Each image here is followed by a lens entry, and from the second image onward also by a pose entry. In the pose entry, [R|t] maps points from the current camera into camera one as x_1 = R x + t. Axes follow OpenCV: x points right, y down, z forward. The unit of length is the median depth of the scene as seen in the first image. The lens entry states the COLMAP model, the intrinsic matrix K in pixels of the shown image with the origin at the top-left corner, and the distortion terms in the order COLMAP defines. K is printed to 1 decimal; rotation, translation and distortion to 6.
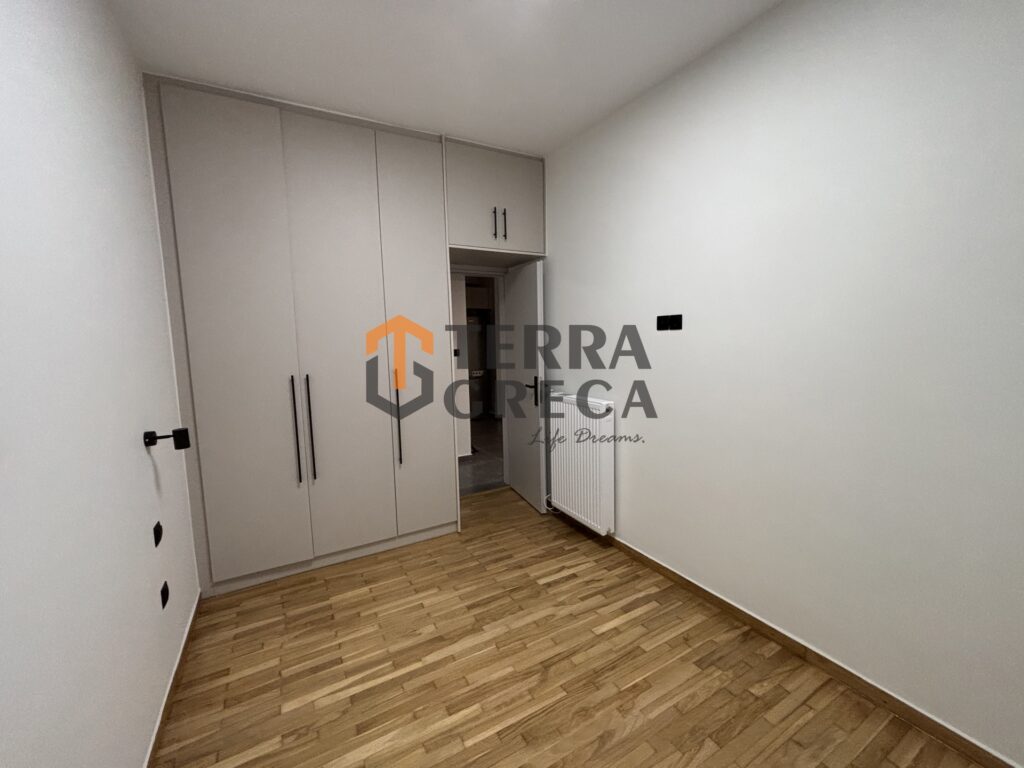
lens RADIAL K [[415.4, 0, 509.6], [0, 415.4, 379.2], [0, 0, 1]] dist [-0.000121, 0.000114]
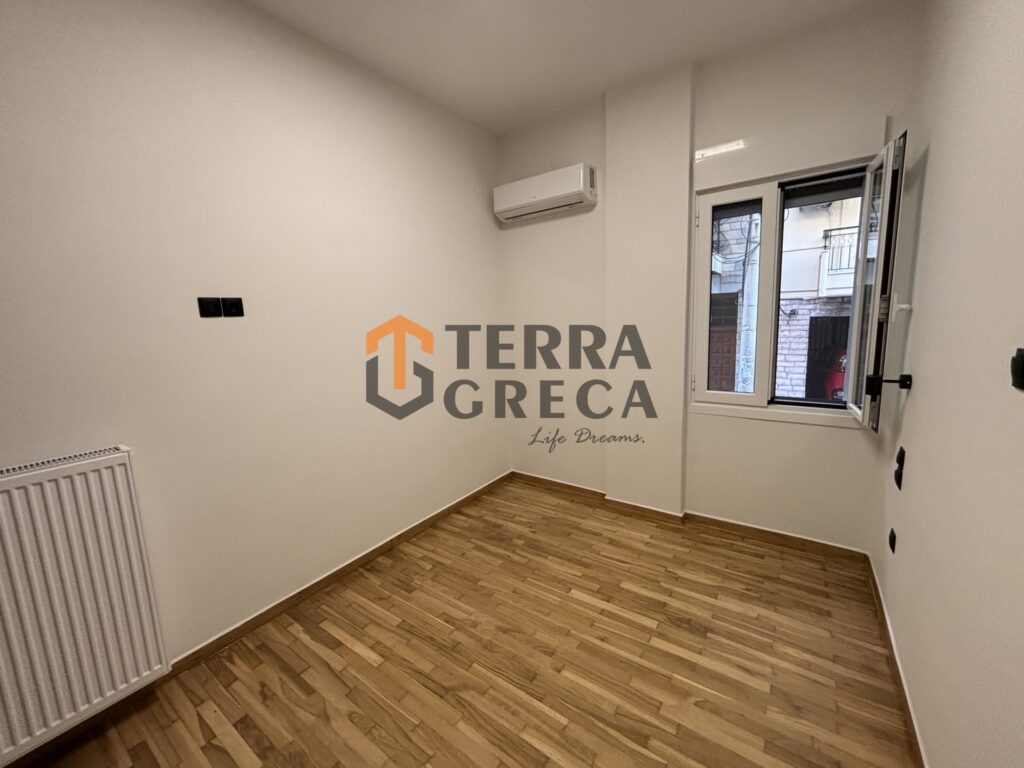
lens RADIAL K [[415.4, 0, 509.6], [0, 415.4, 379.2], [0, 0, 1]] dist [-0.000121, 0.000114]
pose [[-0.429432, -0.090953, 0.898507, -0.632843], [0.140706, 0.976027, 0.166049, -0.067912], [-0.892071, 0.197732, -0.406340, 1.007032]]
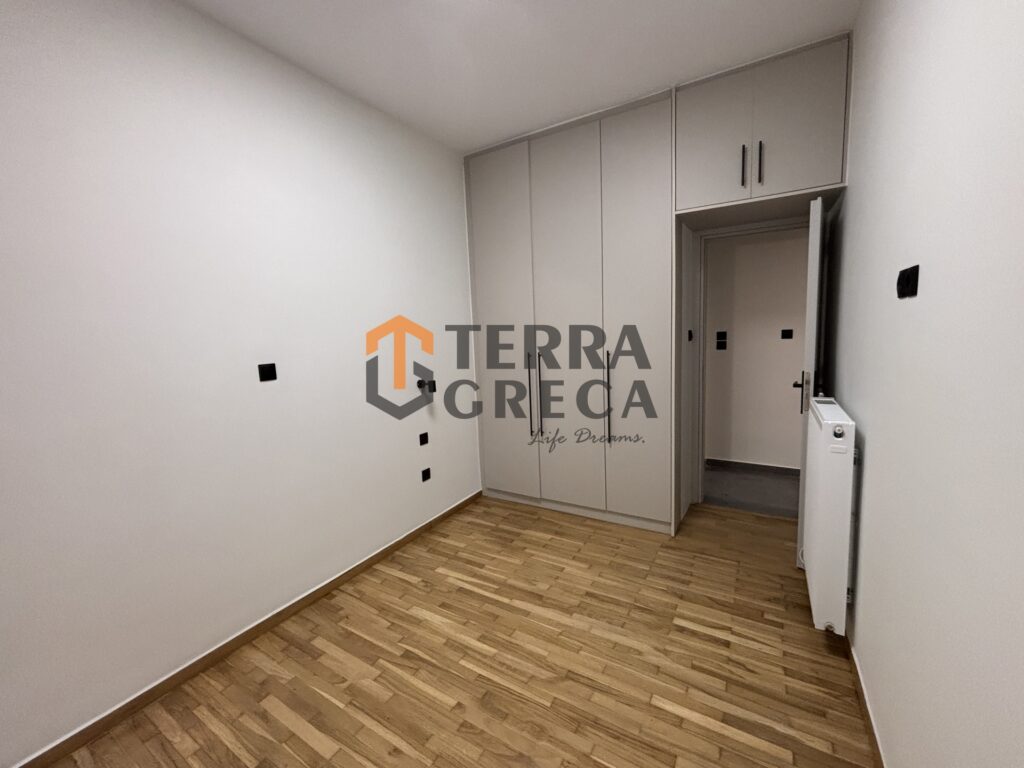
lens RADIAL K [[415.4, 0, 509.6], [0, 415.4, 379.2], [0, 0, 1]] dist [-0.000121, 0.000114]
pose [[0.497732, 0.102606, -0.861240, 0.687658], [-0.057107, 0.994700, 0.085502, -0.039228], [0.865449, 0.006625, 0.500953, 0.378695]]
